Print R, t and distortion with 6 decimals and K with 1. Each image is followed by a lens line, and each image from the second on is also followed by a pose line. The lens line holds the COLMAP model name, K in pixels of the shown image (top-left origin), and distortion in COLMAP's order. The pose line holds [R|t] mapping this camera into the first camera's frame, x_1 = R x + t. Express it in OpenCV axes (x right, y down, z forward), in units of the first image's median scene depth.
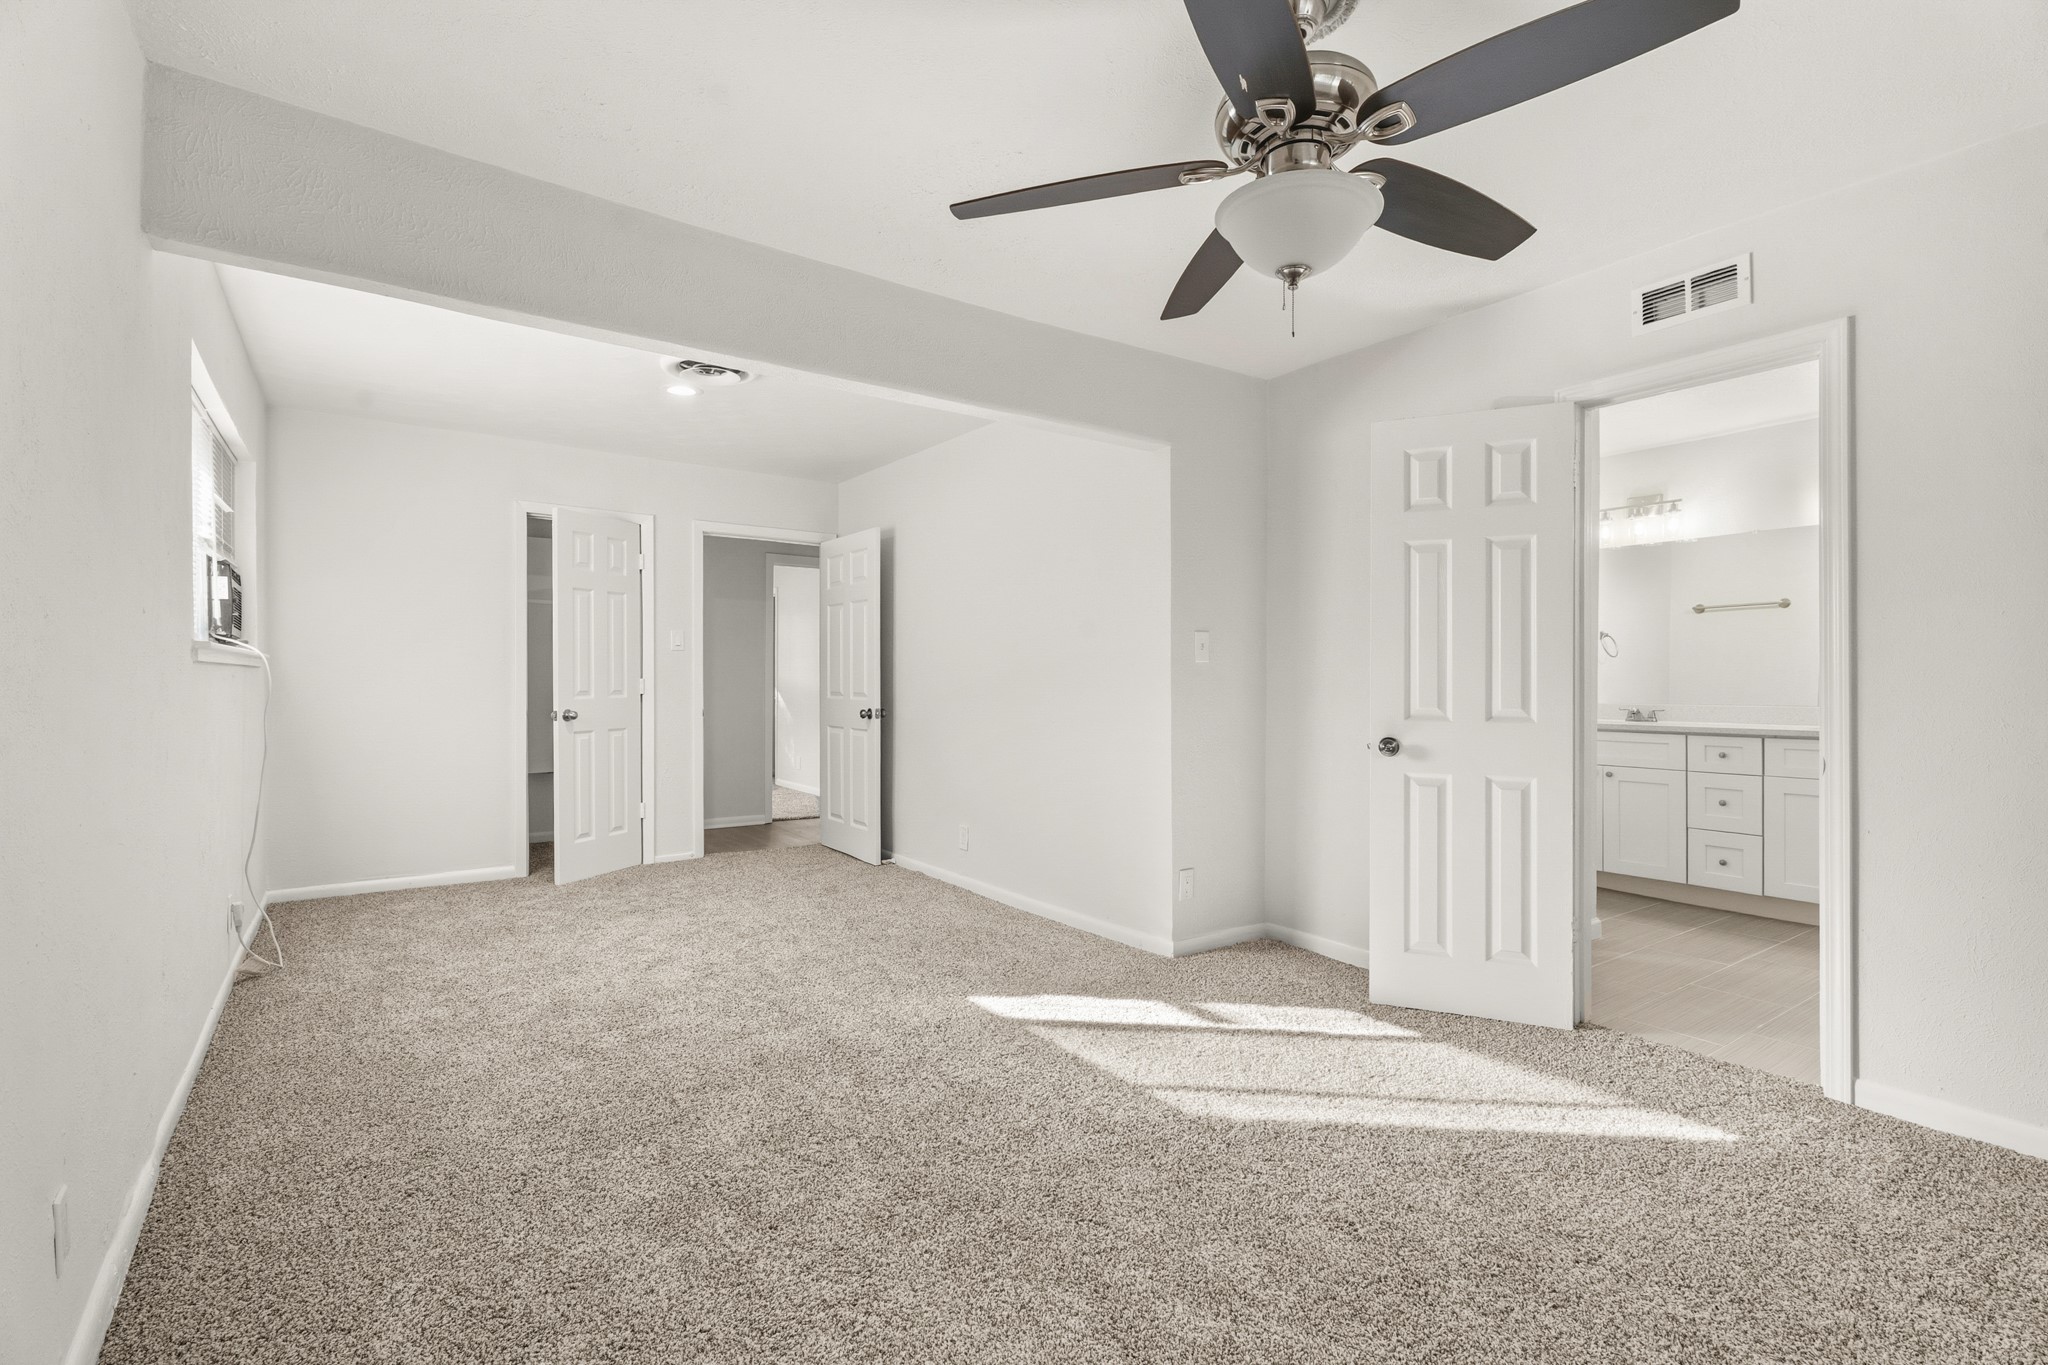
lens RADIAL K [[918.9, 0, 1017.0], [0, 918.9, 683.0], [0, 0, 1]] dist [0.005083, -0.003501]
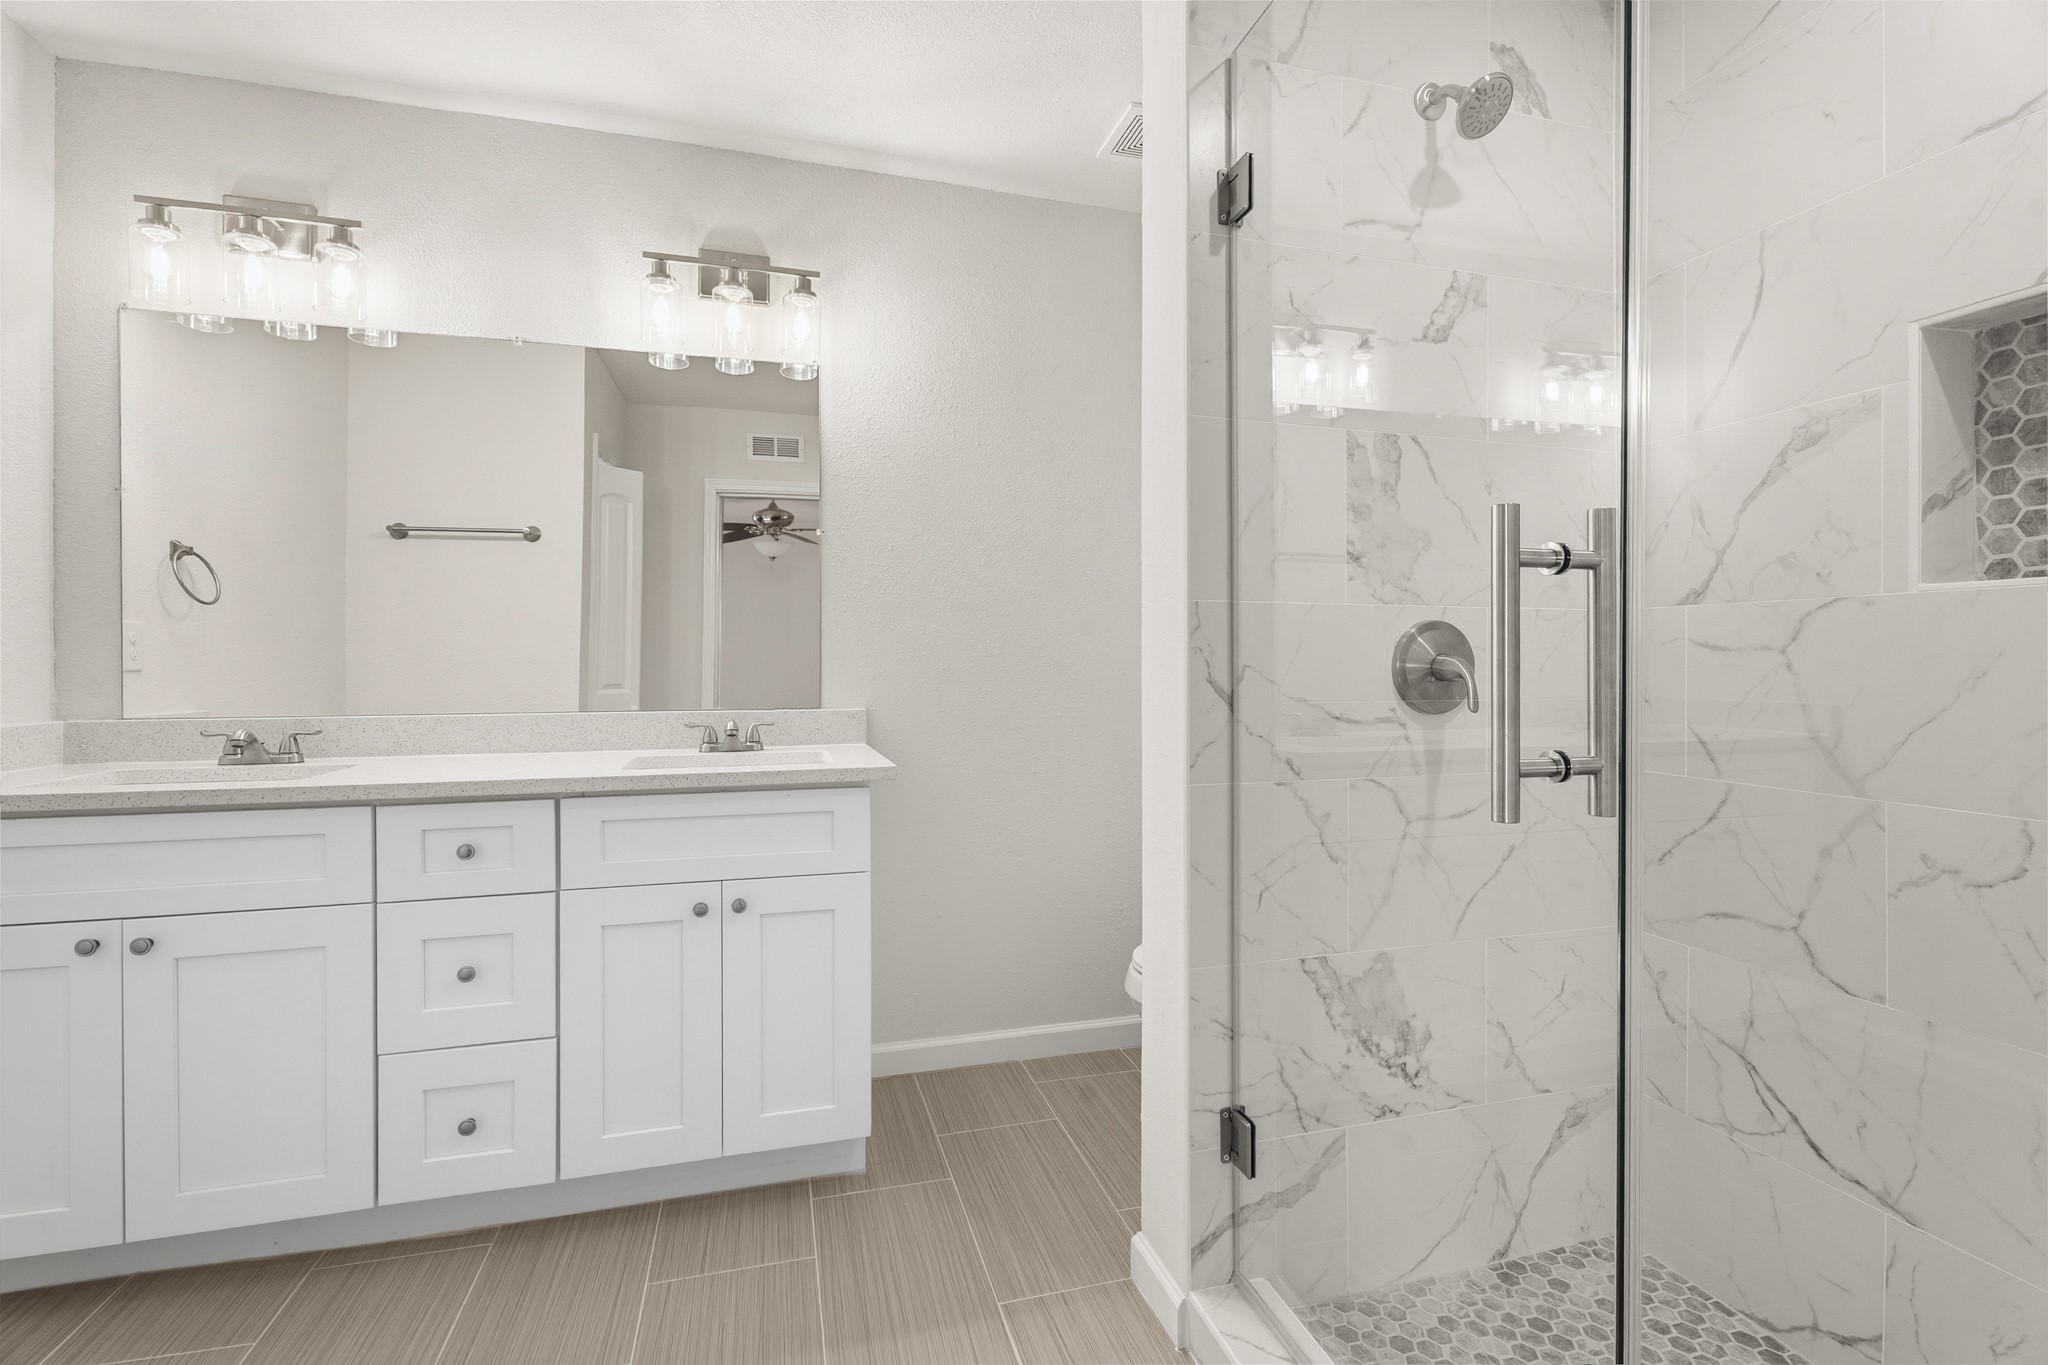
lens RADIAL K [[918.9, 0, 1018.1], [0, 918.9, 667.9], [0, 0, 1]] dist [0.005083, -0.003501]
pose [[0.327939, -0.004734, 0.944687, 0.469941], [-0.001794, 0.999983, 0.005634, -0.001730], [-0.944697, -0.003542, 0.327925, 0.643747]]
